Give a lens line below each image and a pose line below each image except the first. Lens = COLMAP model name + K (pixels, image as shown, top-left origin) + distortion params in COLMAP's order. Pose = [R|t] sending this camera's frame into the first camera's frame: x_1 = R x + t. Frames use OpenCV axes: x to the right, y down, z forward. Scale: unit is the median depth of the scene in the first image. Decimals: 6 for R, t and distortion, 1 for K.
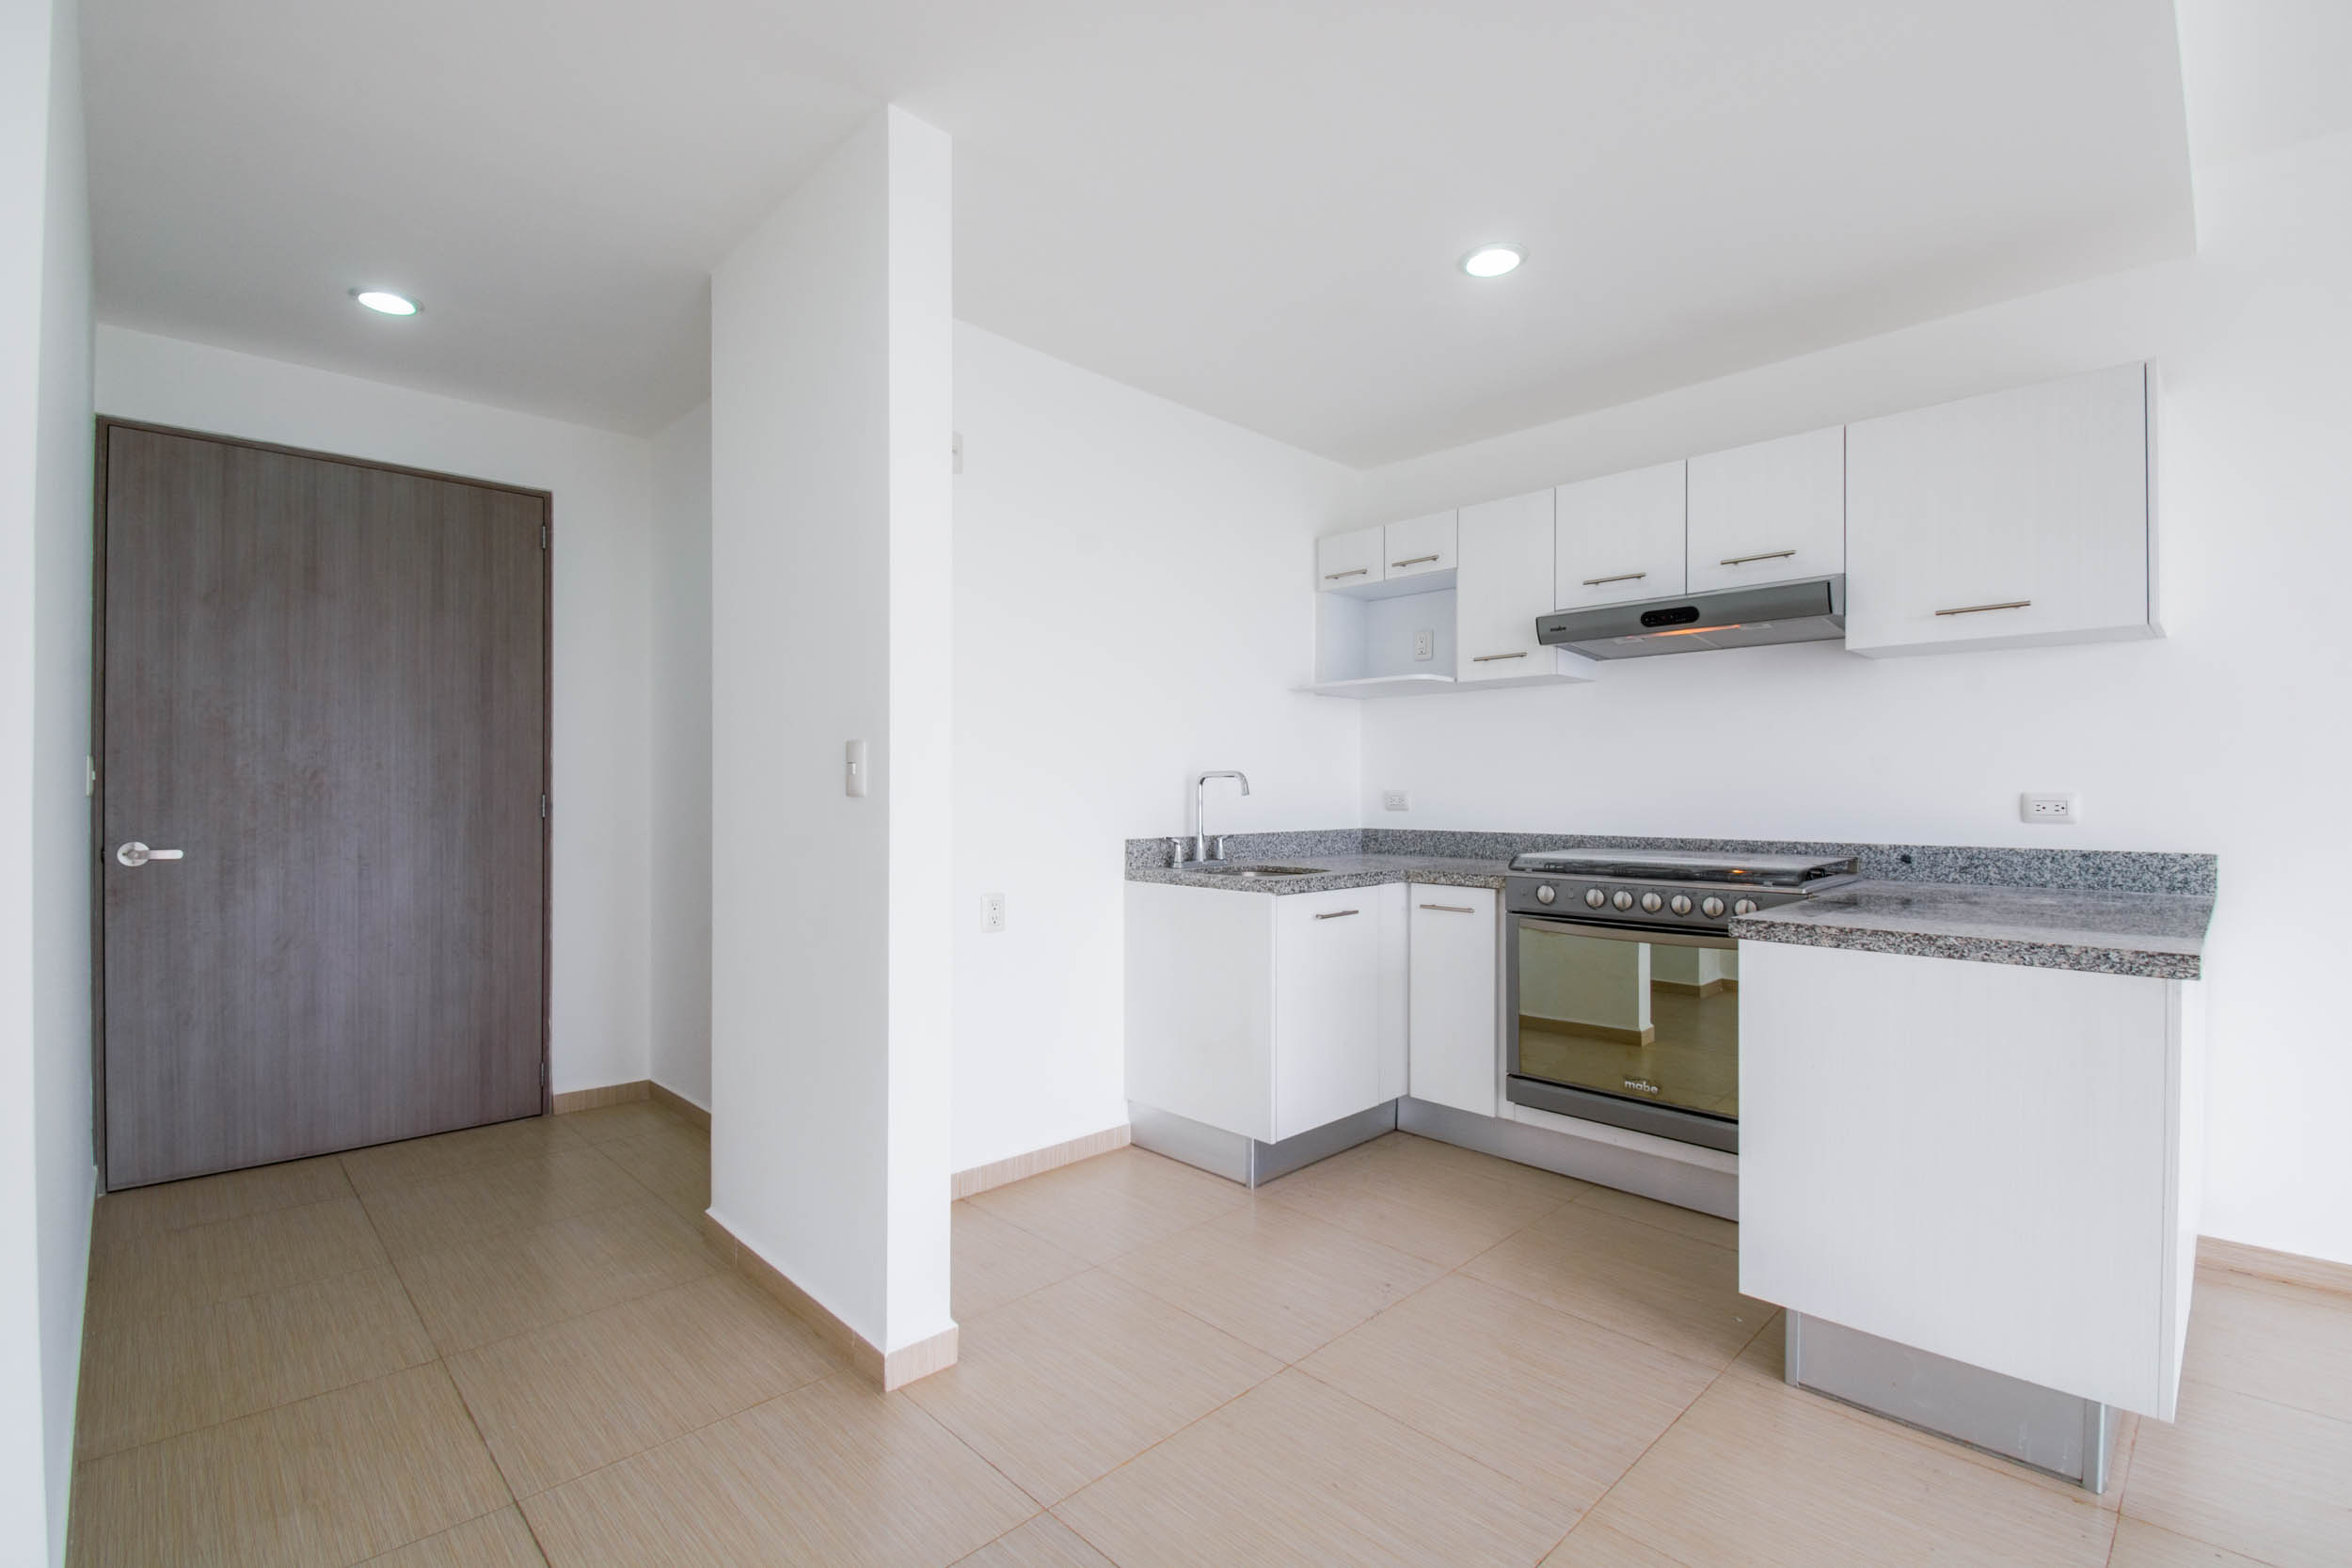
lens RADIAL K [[1072.9, 0, 1167.1], [0, 1072.9, 779.7], [0, 0, 1]] dist [0.011857, -0.012077]
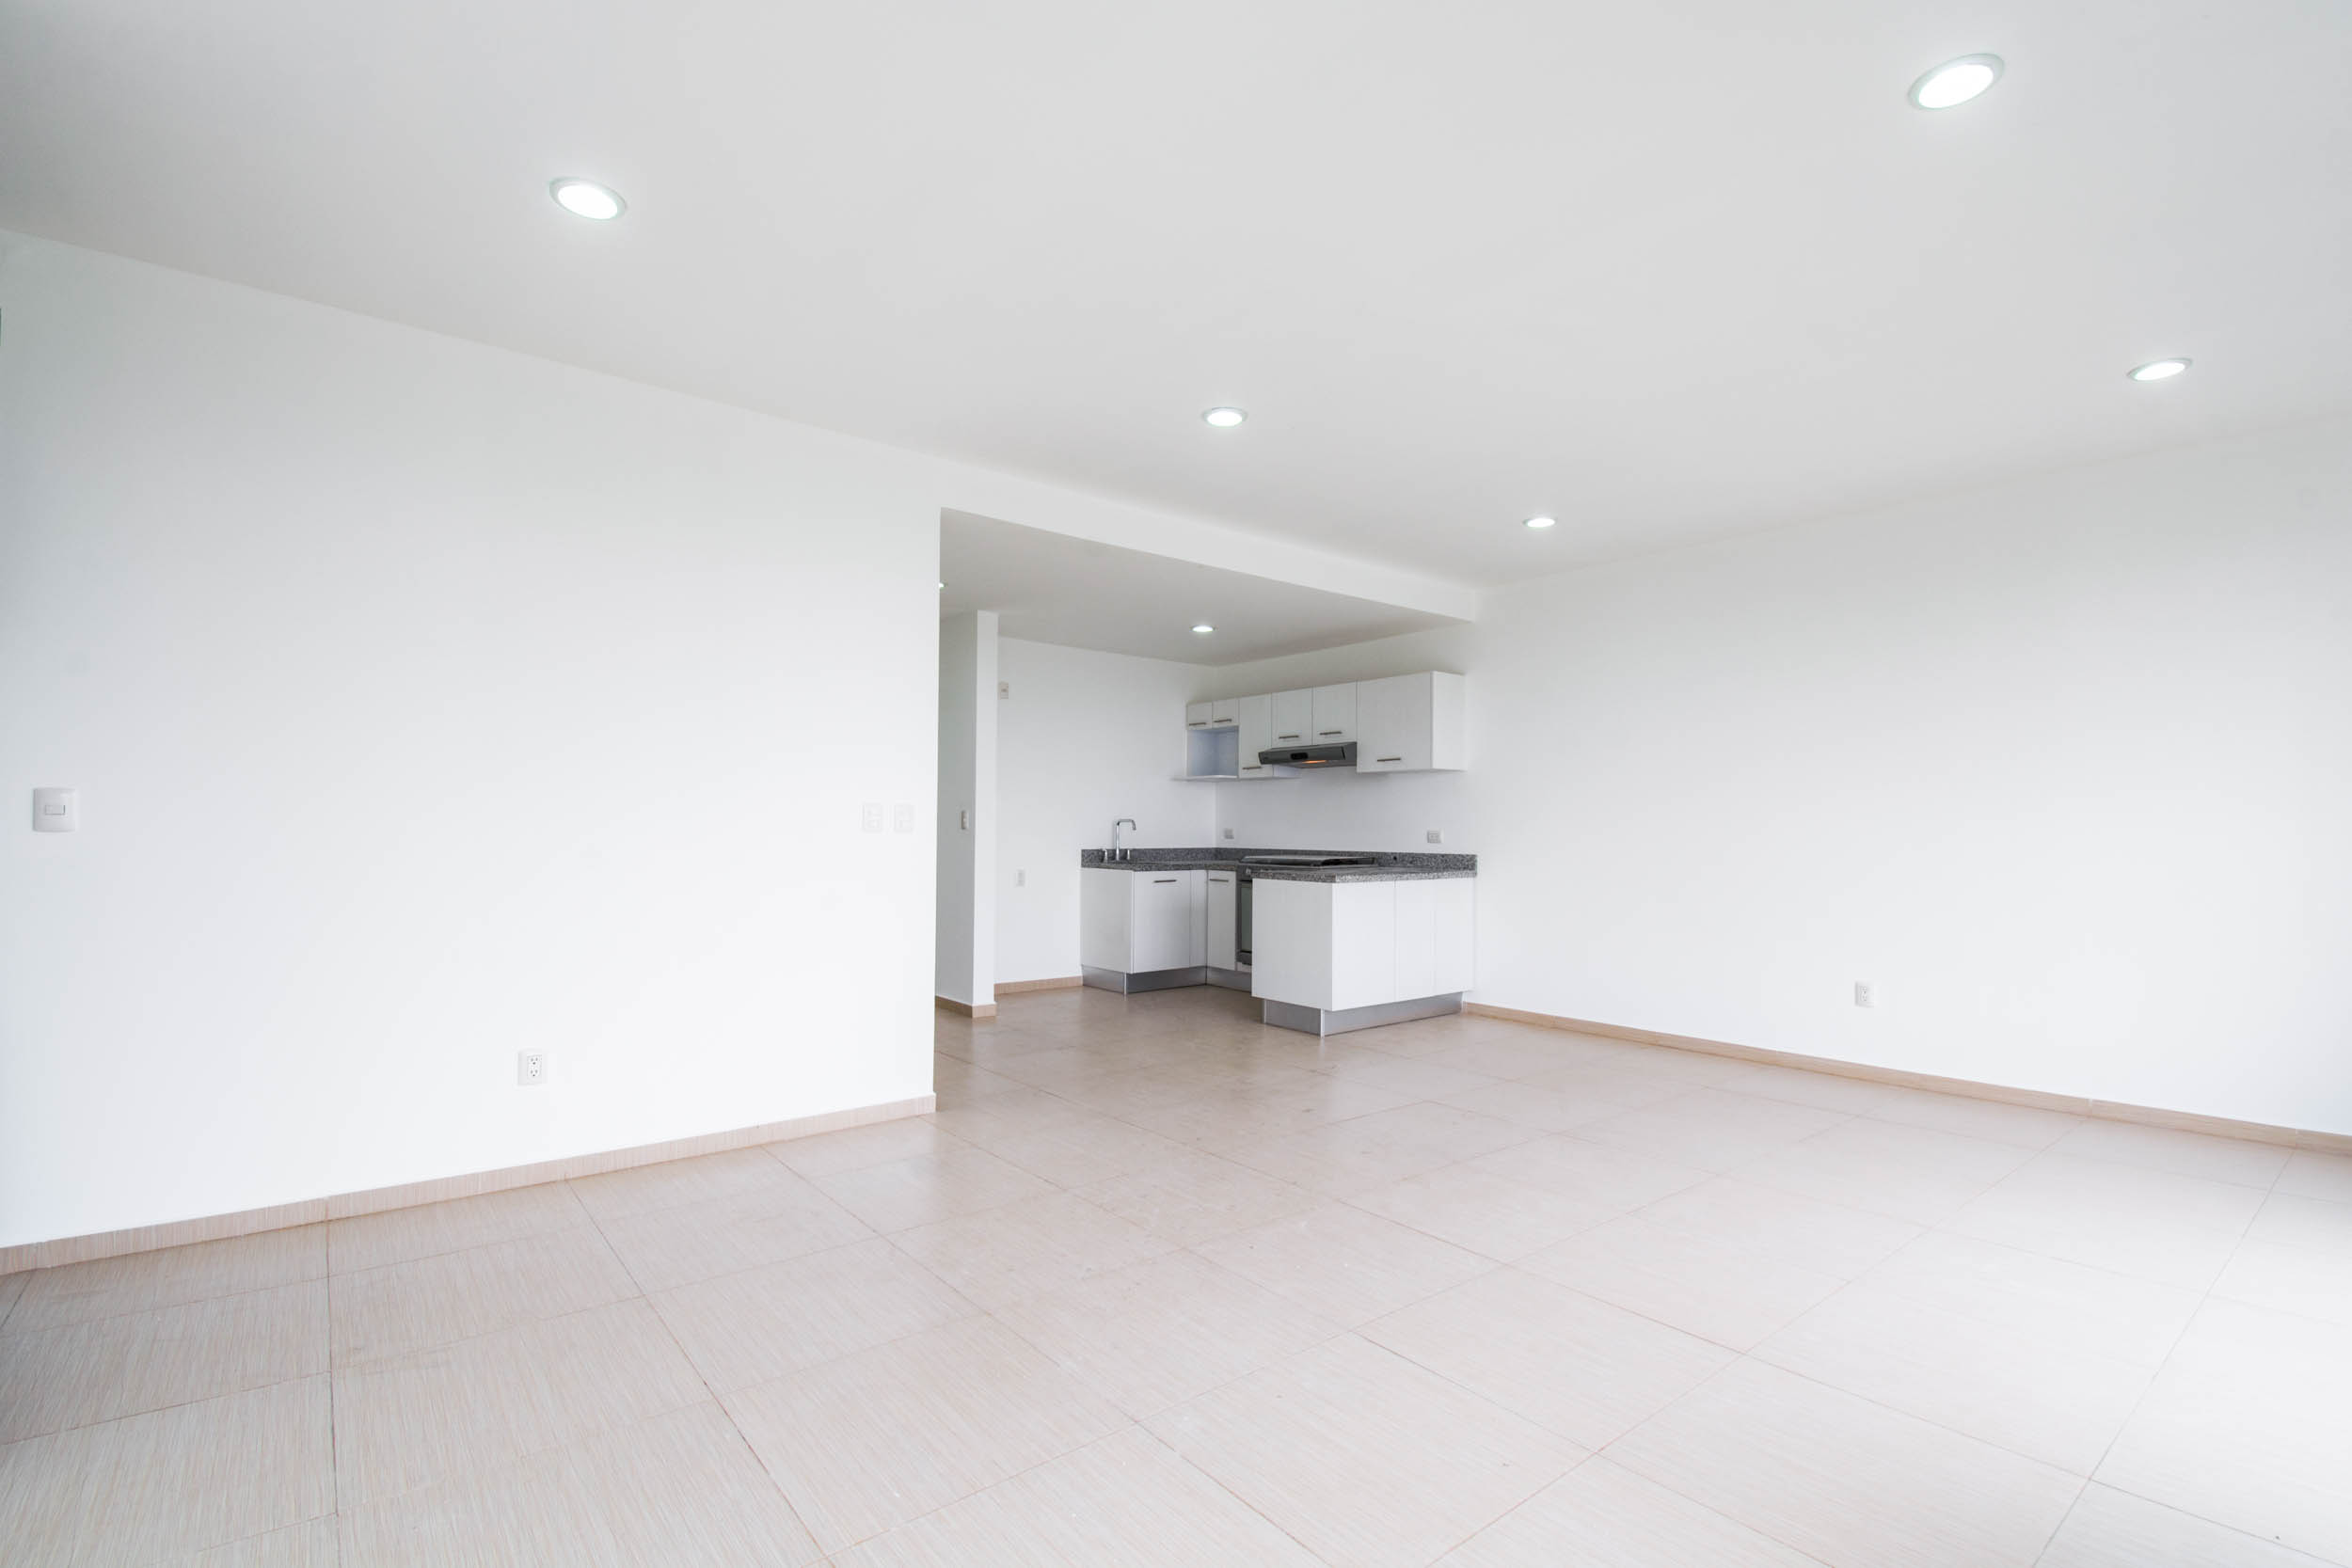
lens RADIAL K [[1072.9, 0, 1165.2], [0, 1072.9, 793.9], [0, 0, 1]] dist [0.011857, -0.012077]
pose [[0.994680, 0.000847, -0.103014, 0.379278], [-0.002839, 0.999812, -0.019197, -0.019423], [0.102978, 0.019387, 0.994495, -1.271033]]
